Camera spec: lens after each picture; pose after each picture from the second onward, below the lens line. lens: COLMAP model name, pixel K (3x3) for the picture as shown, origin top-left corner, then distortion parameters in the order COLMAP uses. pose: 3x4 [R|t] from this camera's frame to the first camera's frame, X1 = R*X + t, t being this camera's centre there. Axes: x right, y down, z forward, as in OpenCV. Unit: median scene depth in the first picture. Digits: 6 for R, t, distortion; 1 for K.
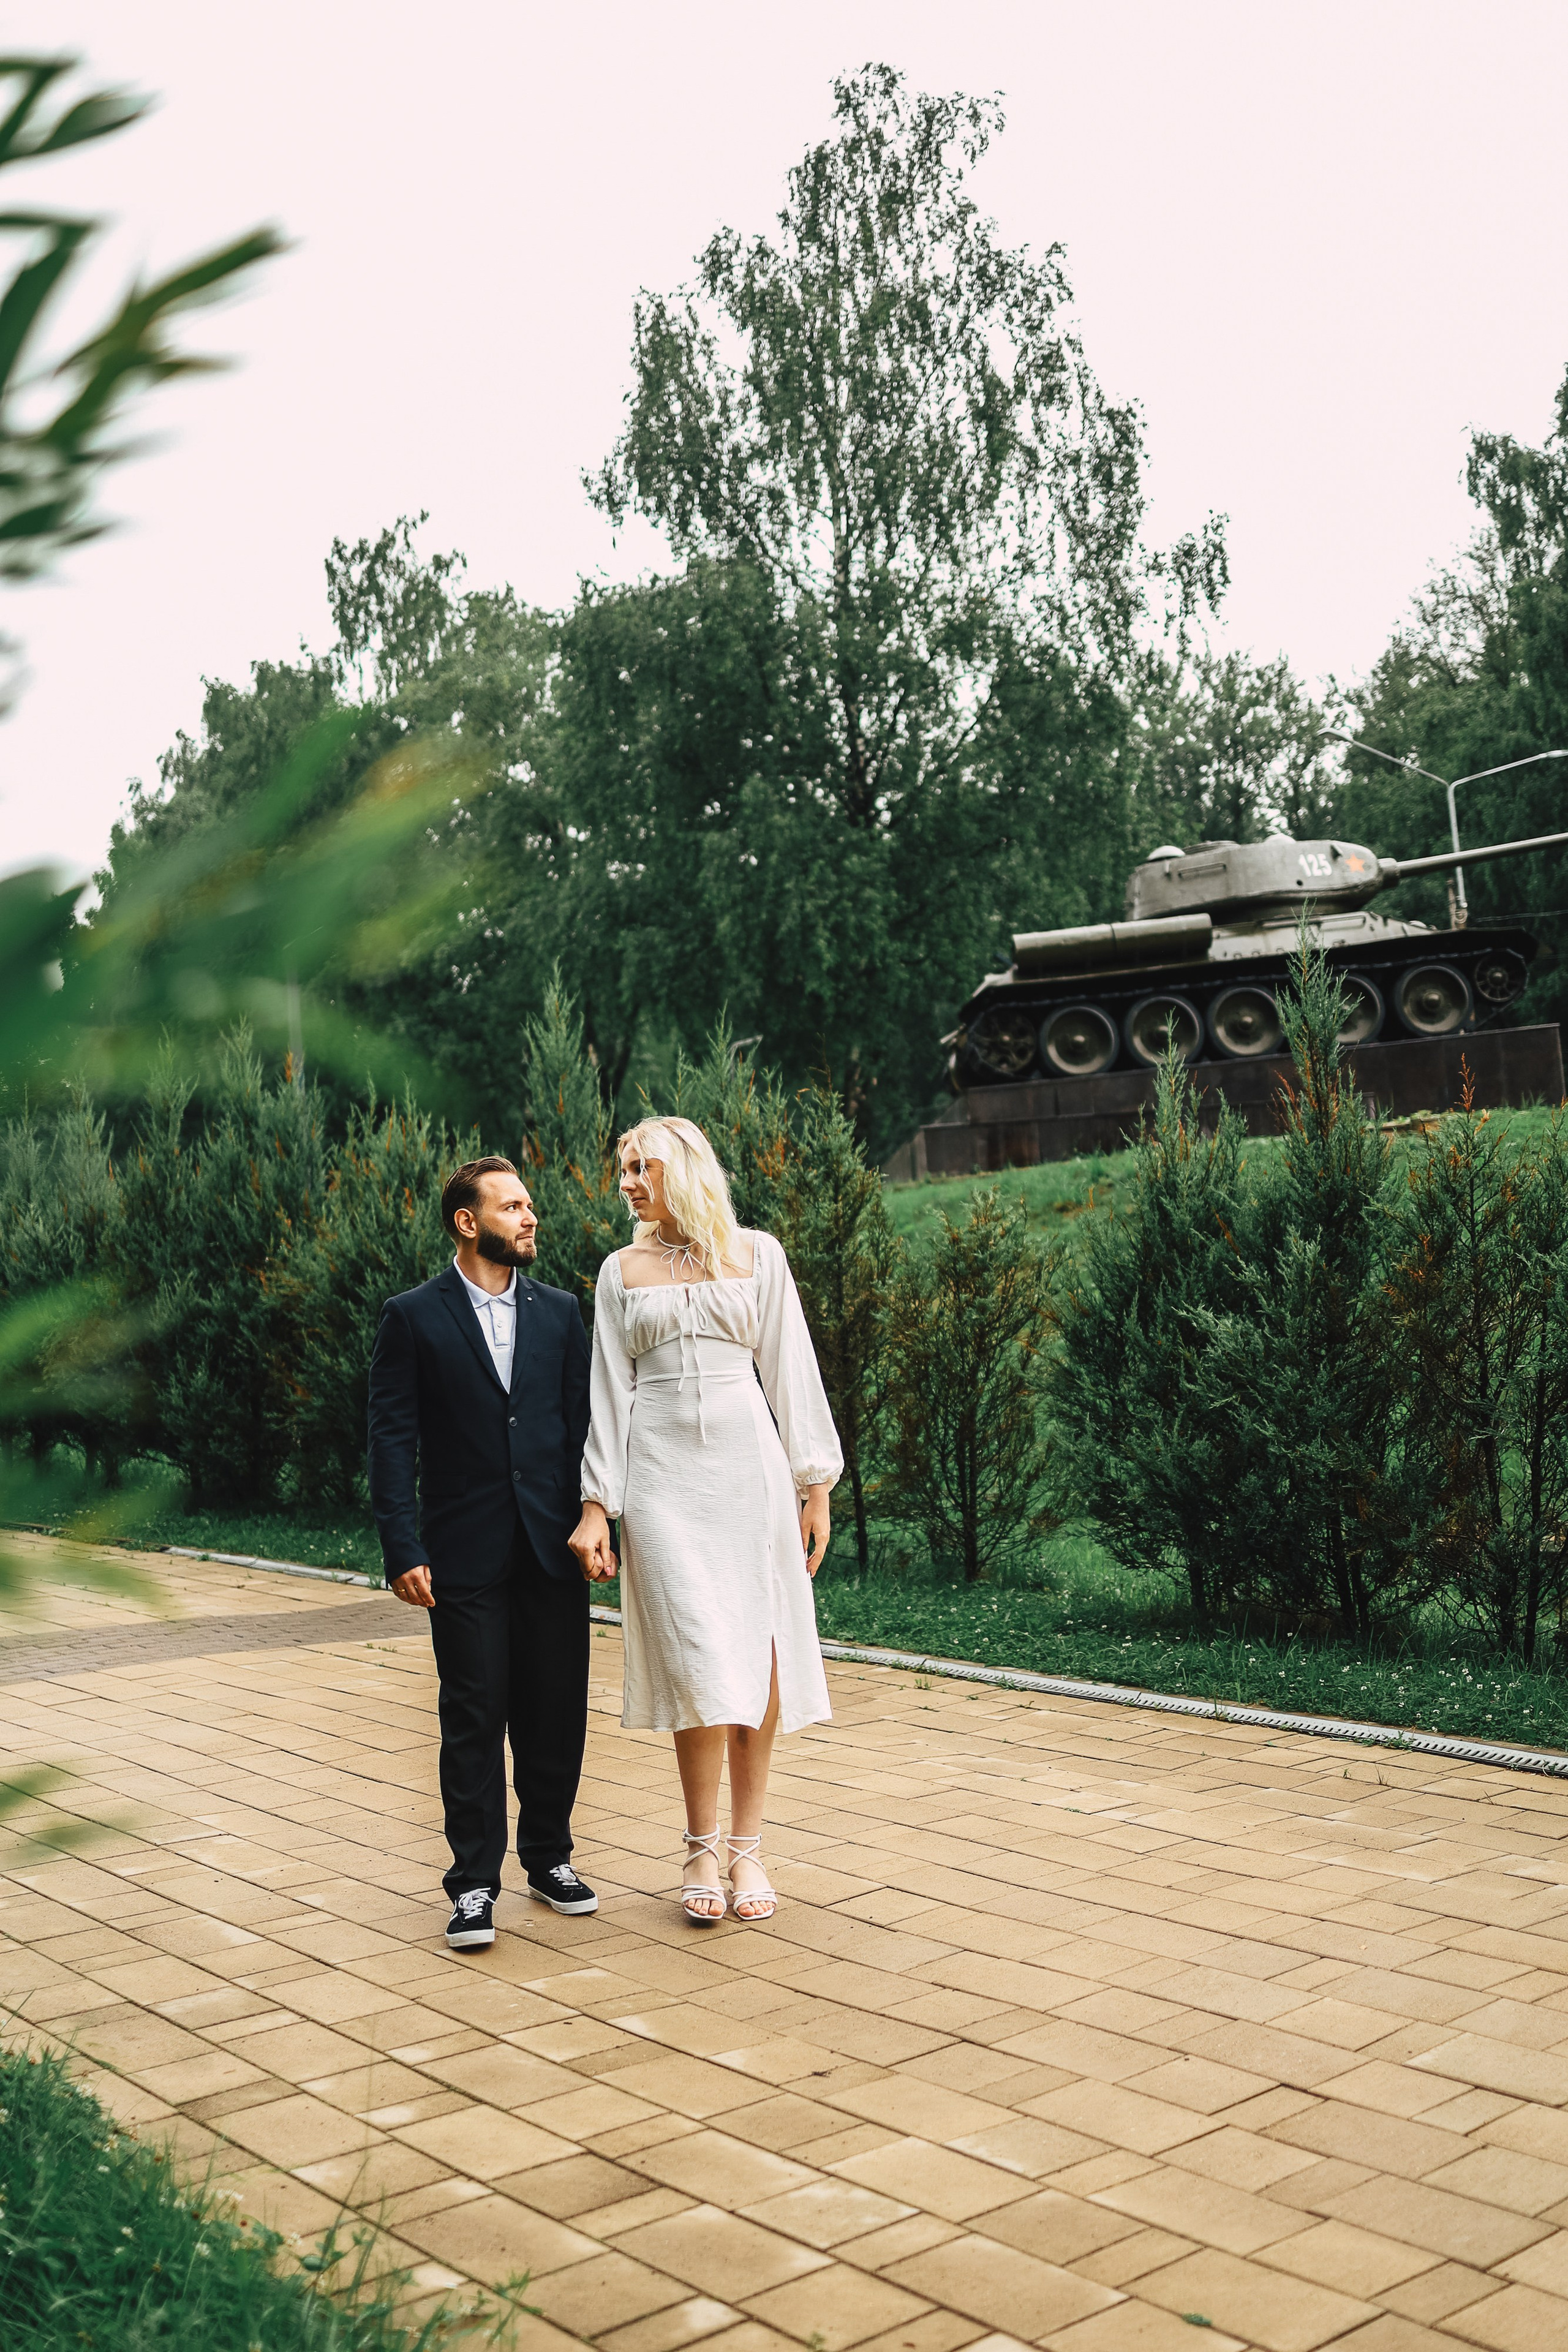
lens RADIAL K [[2350.9, 0, 775.9], [0, 2350.9, 1173.4], [0, 0, 1]] dist [-0.089192, 0.046935]
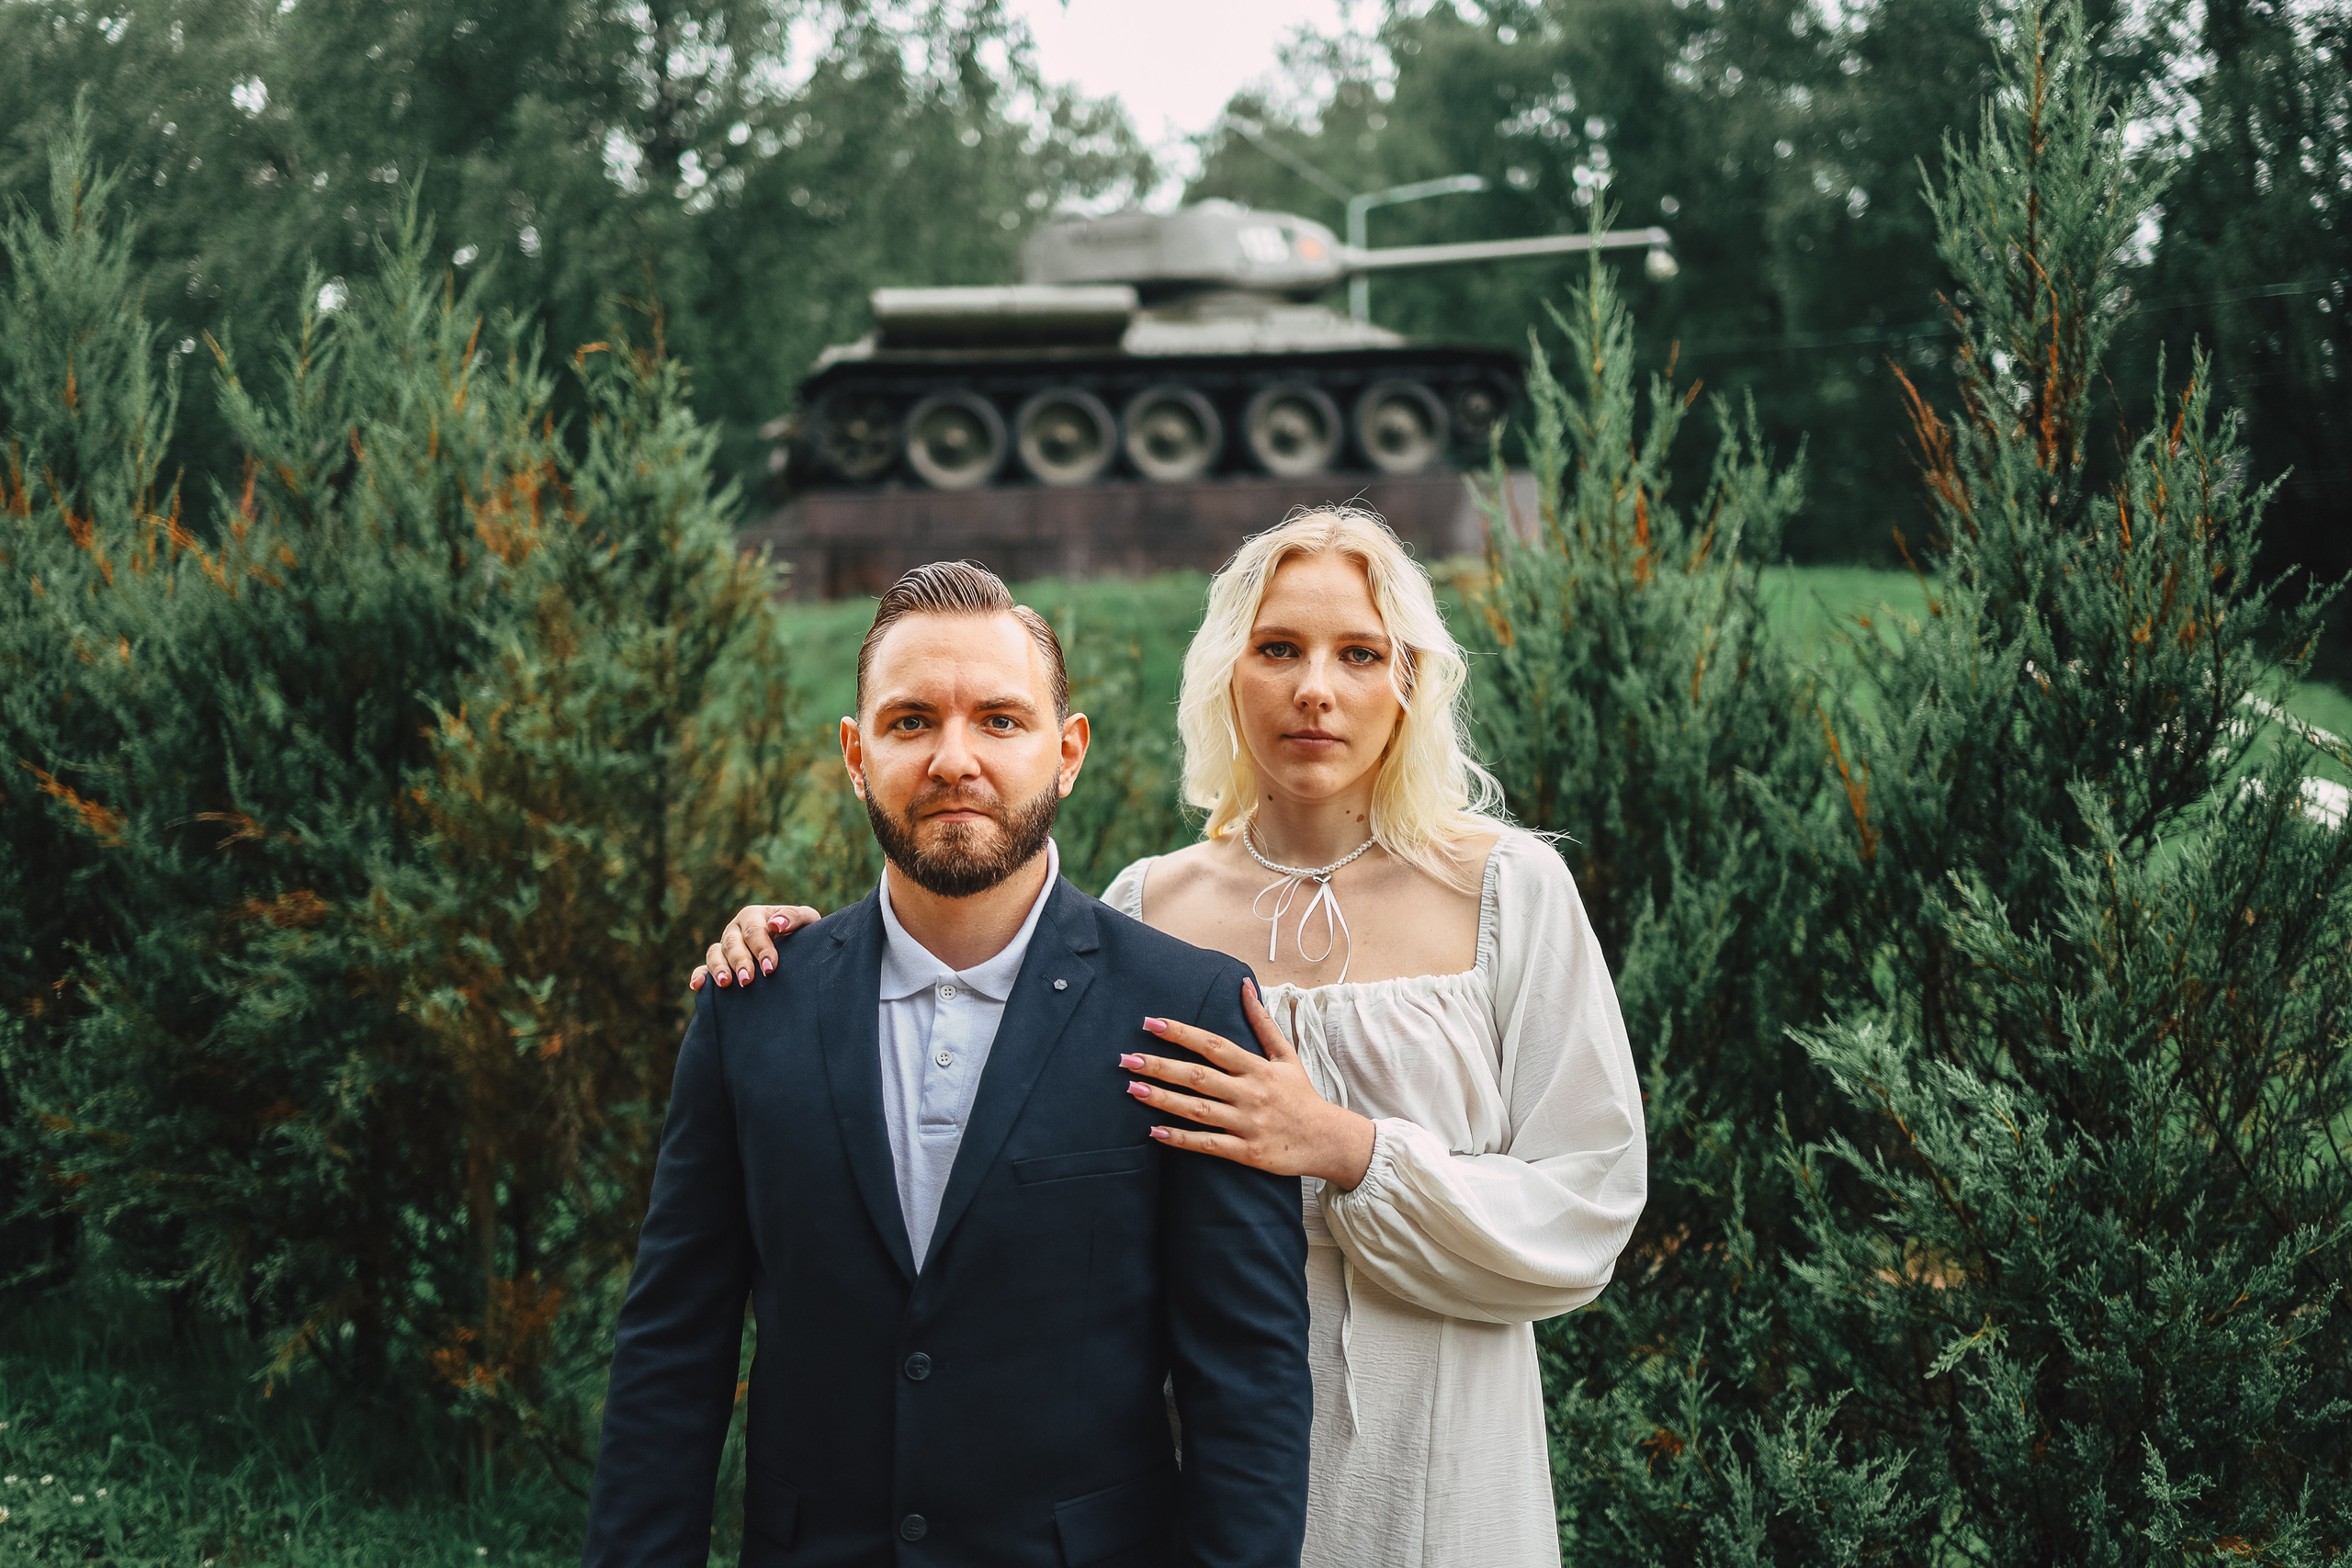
lens RADIAL K [[2362.0, 0, 1233.6], [0, 2362.0, 786.5], [0, 0, 1]] dist [-0.087979, 0.005586]
pose [[0.956394, 0.046713, 0.288321, 0.001102], [-0.066513, 0.996024, 0.059257, 0.002309], [-0.284407, -0.075850, 0.955698, 0.146328]]
